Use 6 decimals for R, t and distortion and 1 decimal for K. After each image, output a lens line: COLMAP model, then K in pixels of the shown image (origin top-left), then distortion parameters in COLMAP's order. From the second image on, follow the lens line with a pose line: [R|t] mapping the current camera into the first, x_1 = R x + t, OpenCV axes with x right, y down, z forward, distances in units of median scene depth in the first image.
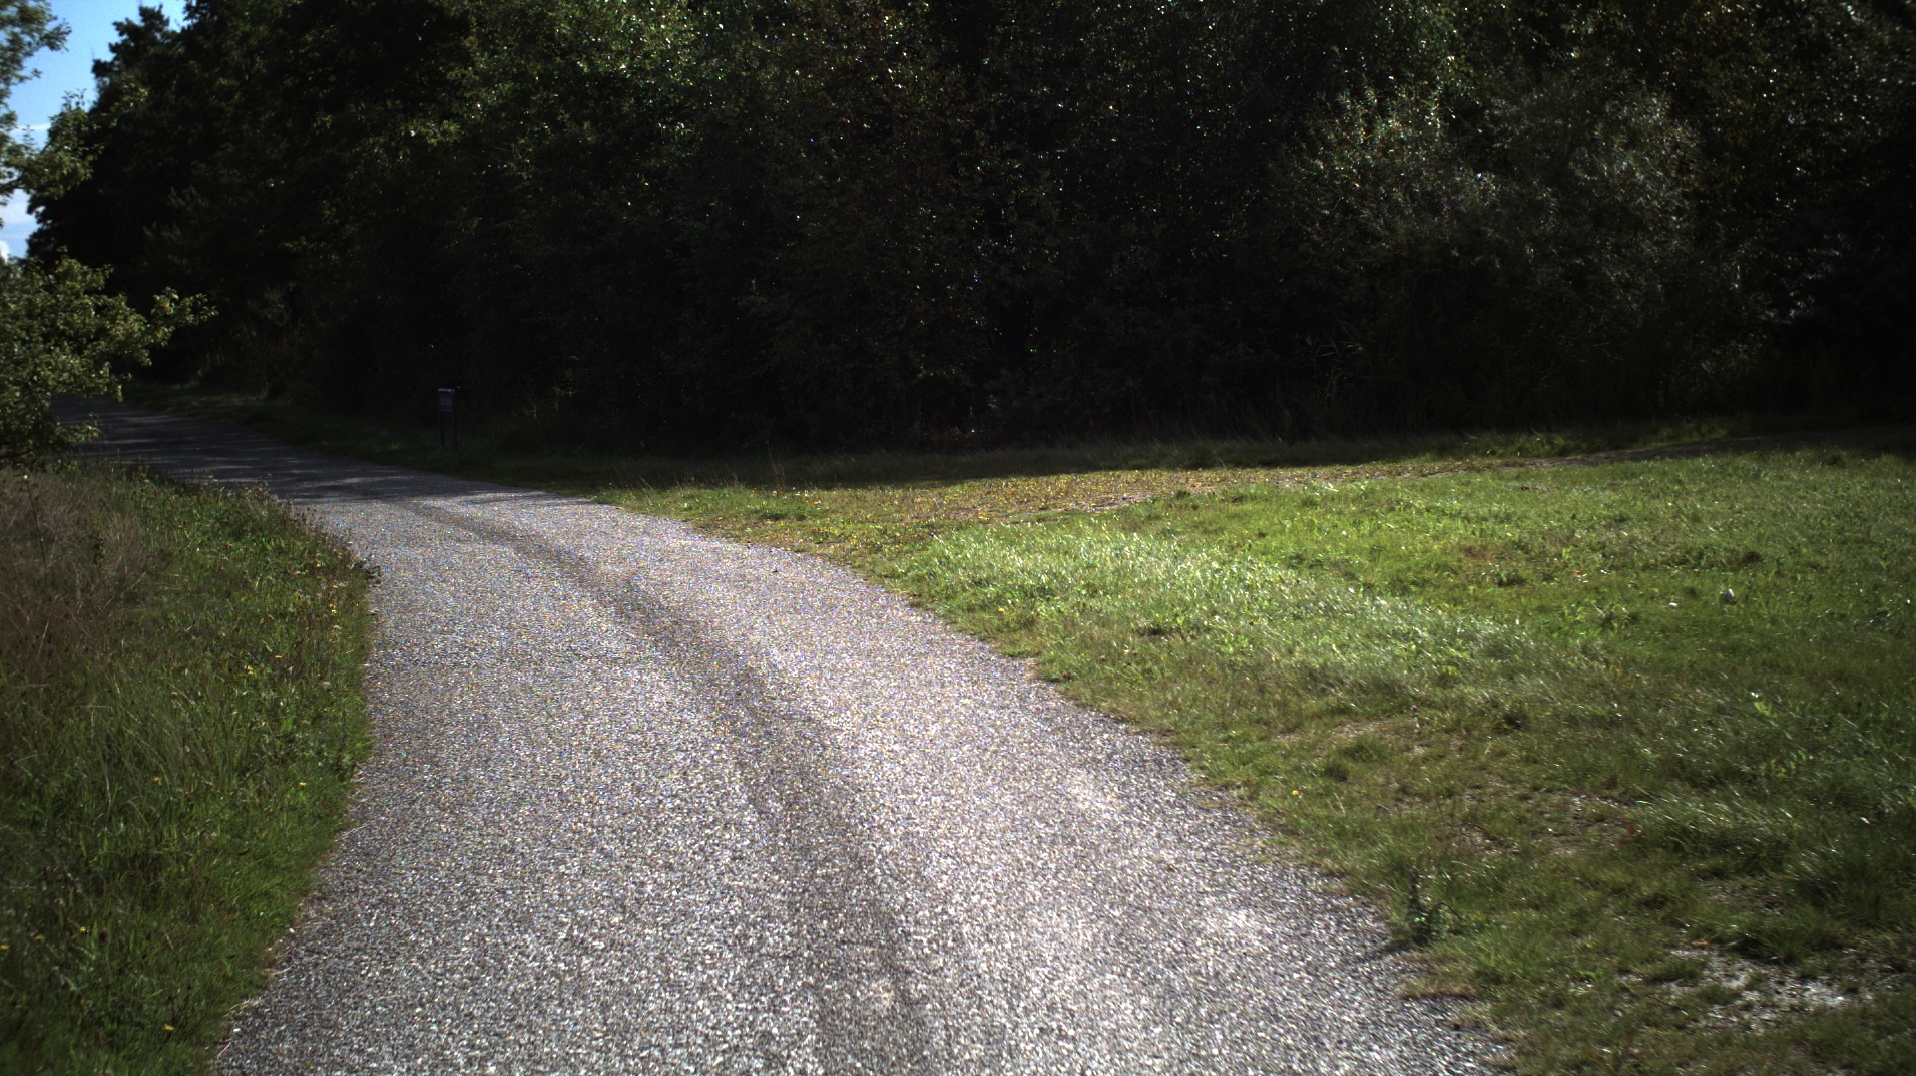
lens RADIAL K [[3872.7, 0, 958.0], [0, 3872.7, 538.0], [0, 0, 1]] dist [-0.302252, -0.067378]
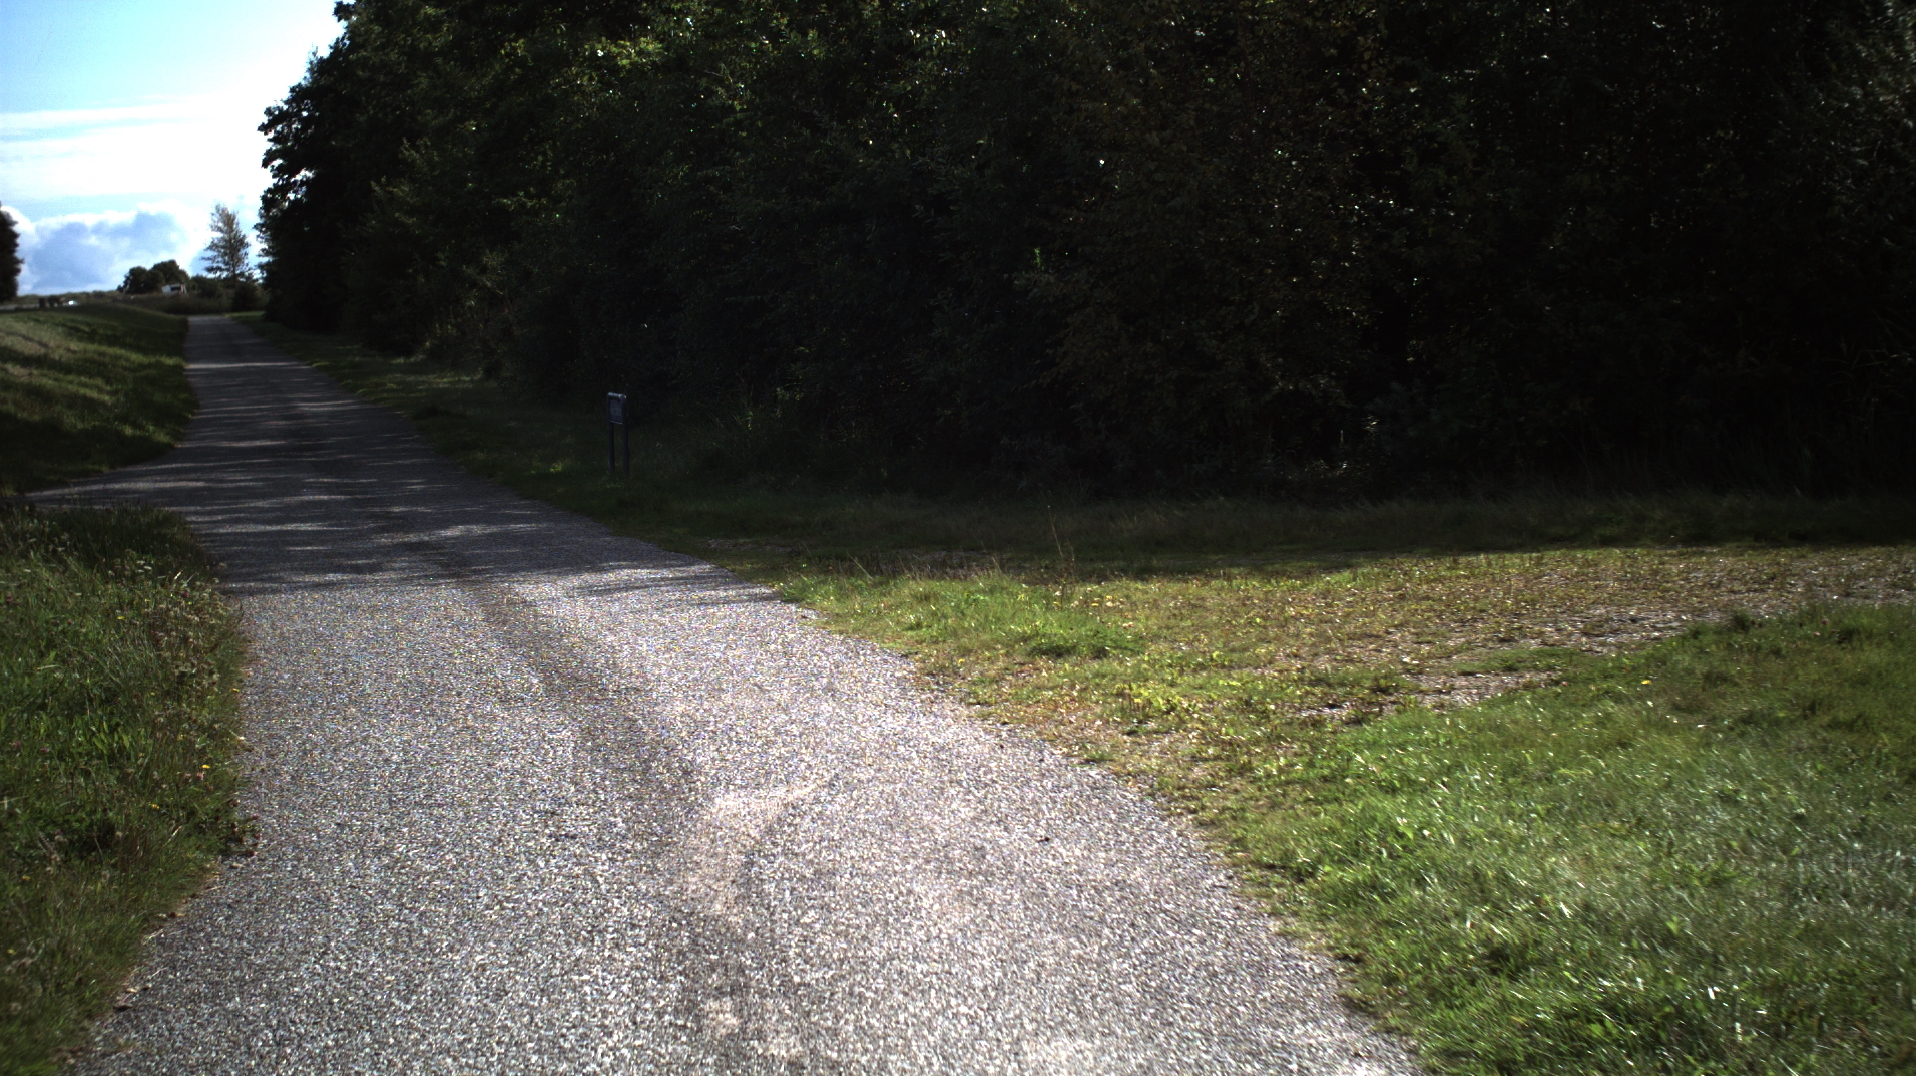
lens RADIAL K [[3872.7, 0, 958.0], [0, 3872.7, 538.0], [0, 0, 1]] dist [-0.302252, -0.067378]
pose [[0.996910, 0.013451, -0.077387, -0.012317], [-0.012797, 0.999878, 0.008940, -0.020684], [0.077498, -0.007922, 0.996961, 0.303235]]
